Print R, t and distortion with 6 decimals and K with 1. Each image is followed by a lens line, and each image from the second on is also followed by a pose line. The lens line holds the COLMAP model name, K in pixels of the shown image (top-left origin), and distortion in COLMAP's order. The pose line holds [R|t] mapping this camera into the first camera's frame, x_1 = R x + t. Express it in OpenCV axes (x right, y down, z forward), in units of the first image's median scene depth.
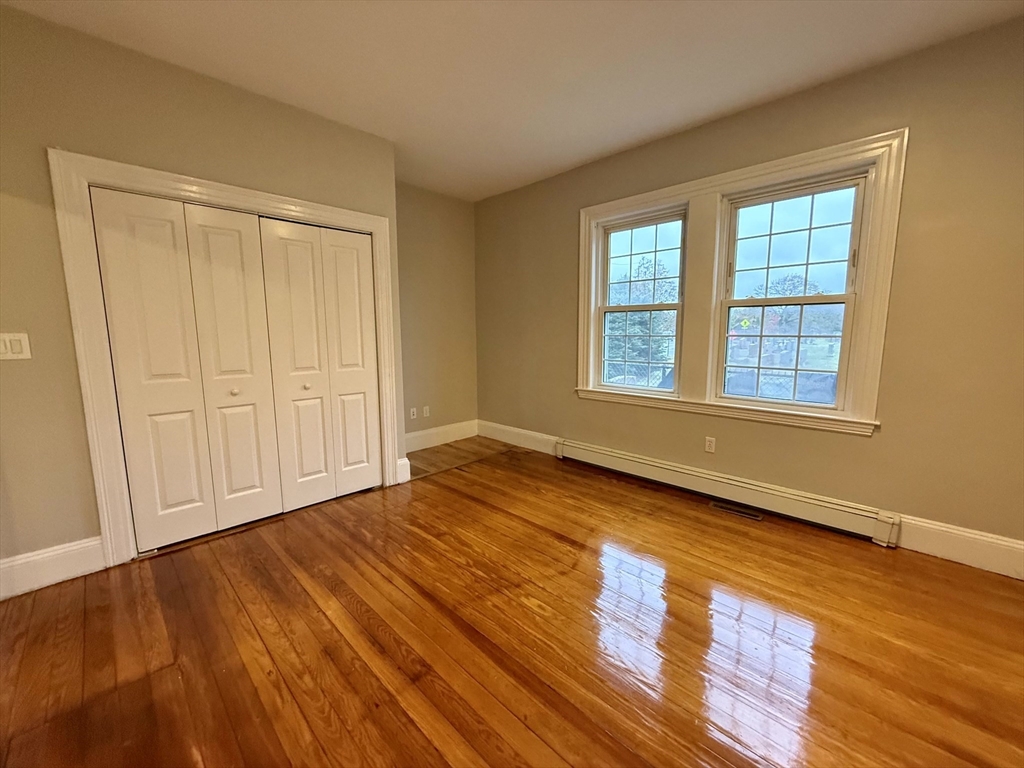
lens RADIAL K [[408.5, 0, 512.0], [0, 408.5, 384.0], [0, 0, 1]] dist [0.000774, -0.000264]
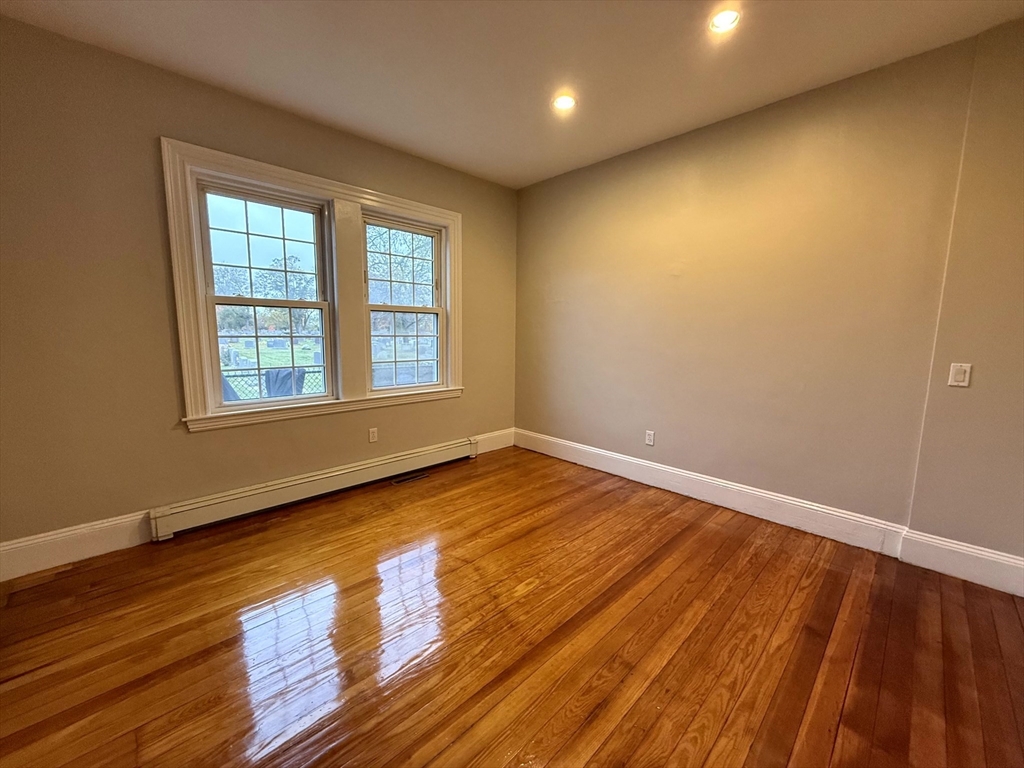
lens RADIAL K [[405.7, 0, 512.6], [0, 405.7, 385.9], [0, 0, 1]] dist [-0.002122, 0.000142]
pose [[0.019192, -0.129184, 0.991435, -0.621206], [0.122320, 0.984472, 0.125909, -0.079552], [-0.992305, 0.118856, 0.034696, 0.620375]]
